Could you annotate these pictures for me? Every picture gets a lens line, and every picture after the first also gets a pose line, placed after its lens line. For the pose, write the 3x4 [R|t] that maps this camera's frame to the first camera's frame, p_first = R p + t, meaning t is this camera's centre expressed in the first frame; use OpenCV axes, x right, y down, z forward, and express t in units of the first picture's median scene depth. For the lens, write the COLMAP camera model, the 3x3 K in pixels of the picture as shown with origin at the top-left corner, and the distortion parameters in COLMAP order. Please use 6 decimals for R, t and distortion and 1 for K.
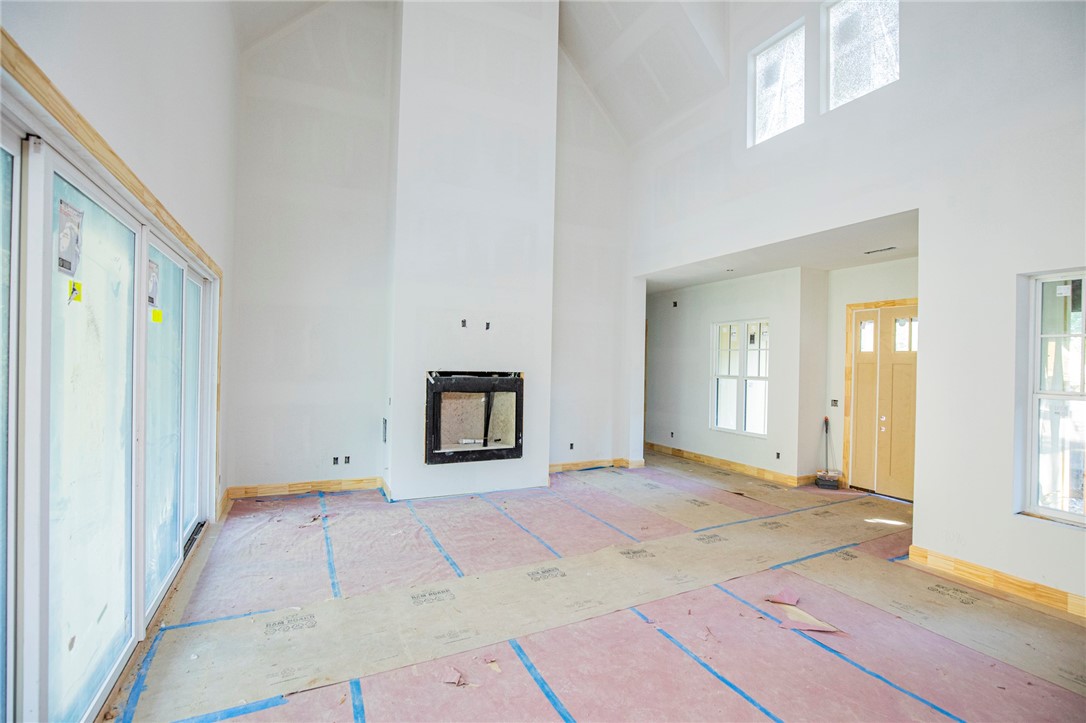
lens RADIAL K [[509.3, 0, 543.0], [0, 509.3, 361.5], [0, 0, 1]] dist [-0.030352, 0.000482]
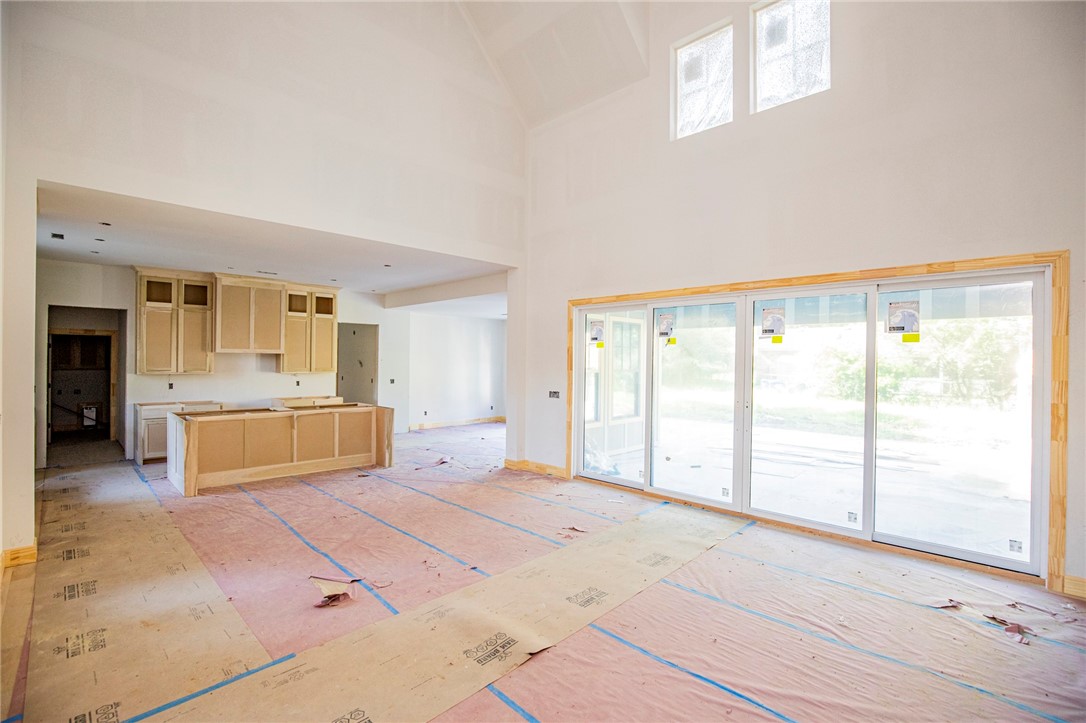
lens RADIAL K [[499.0, 0, 555.8], [0, 499.0, 361.8], [0, 0, 1]] dist [-0.035030, 0.000053]
pose [[-0.937433, -0.029653, -0.346901, 0.232731], [-0.029504, 0.999548, -0.005712, 0.006237], [0.346914, 0.004880, -0.937884, 1.116555]]
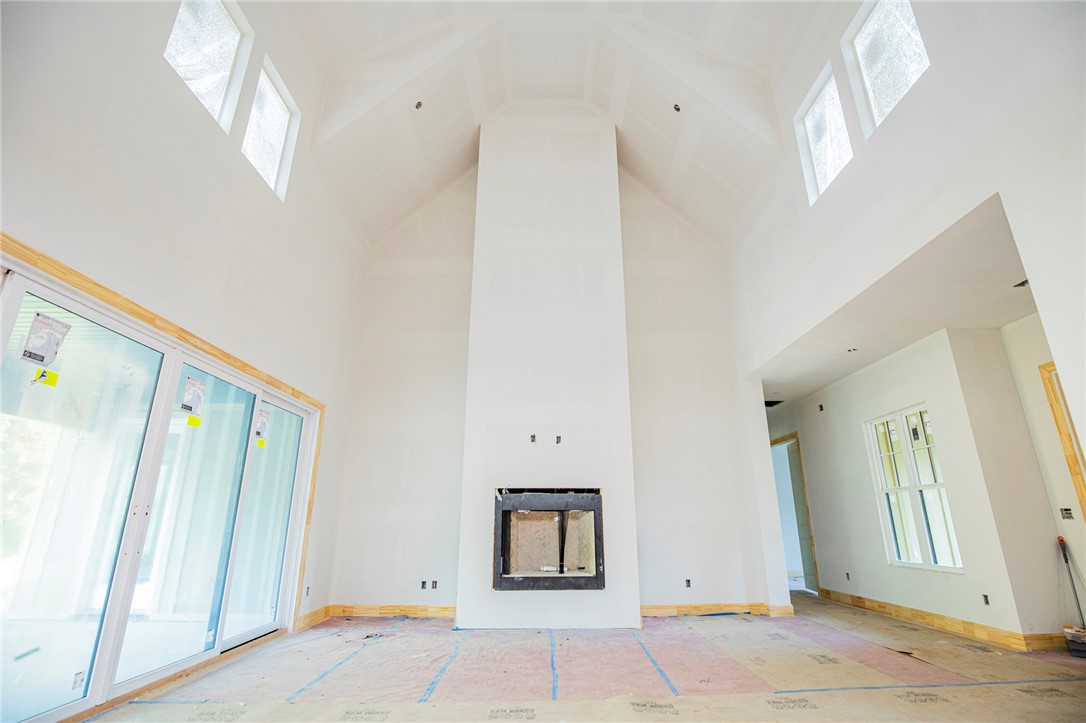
lens RADIAL K [[499.3, 0, 546.4], [0, 499.3, 360.9], [0, 0, 1]] dist [-0.036238, 0.007971]
pose [[0.903690, -0.150888, -0.400721, 0.276462], [0.020574, 0.950075, -0.311343, 0.083828], [0.427693, 0.273114, 0.861677, 0.129855]]
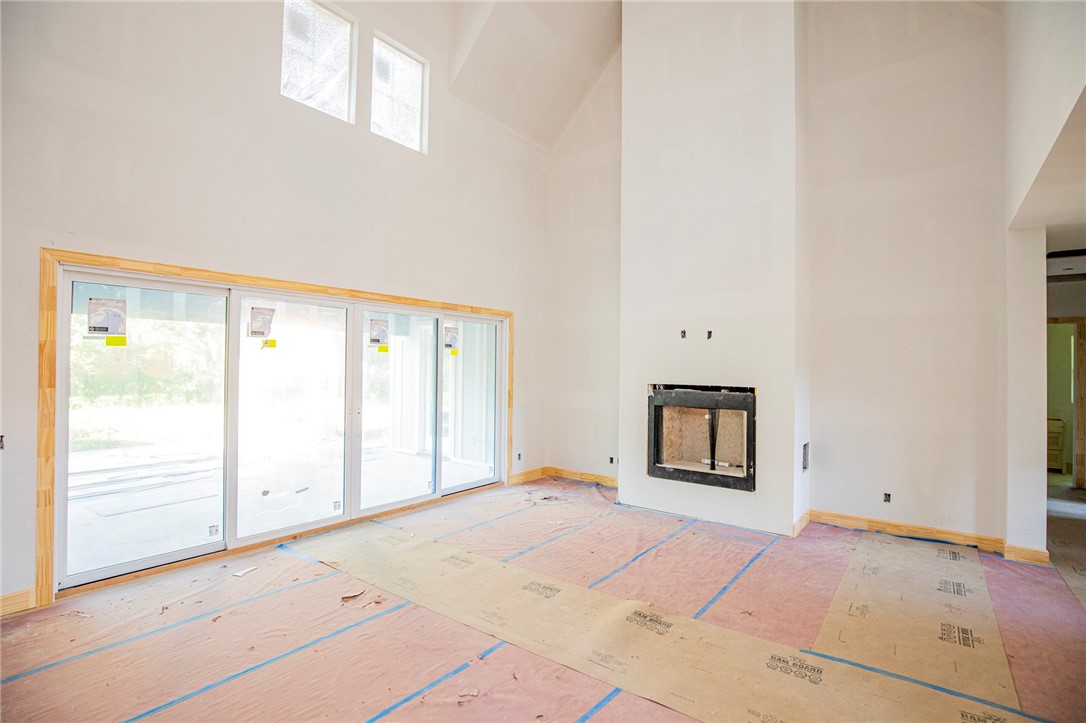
lens RADIAL K [[499.3, 0, 546.4], [0, 499.3, 360.9], [0, 0, 1]] dist [-0.036238, 0.007971]
pose [[0.448874, -0.025105, -0.893242, 0.547490], [-0.001716, 0.999579, -0.028955, 0.002261], [0.893593, 0.014530, 0.448642, 0.352887]]
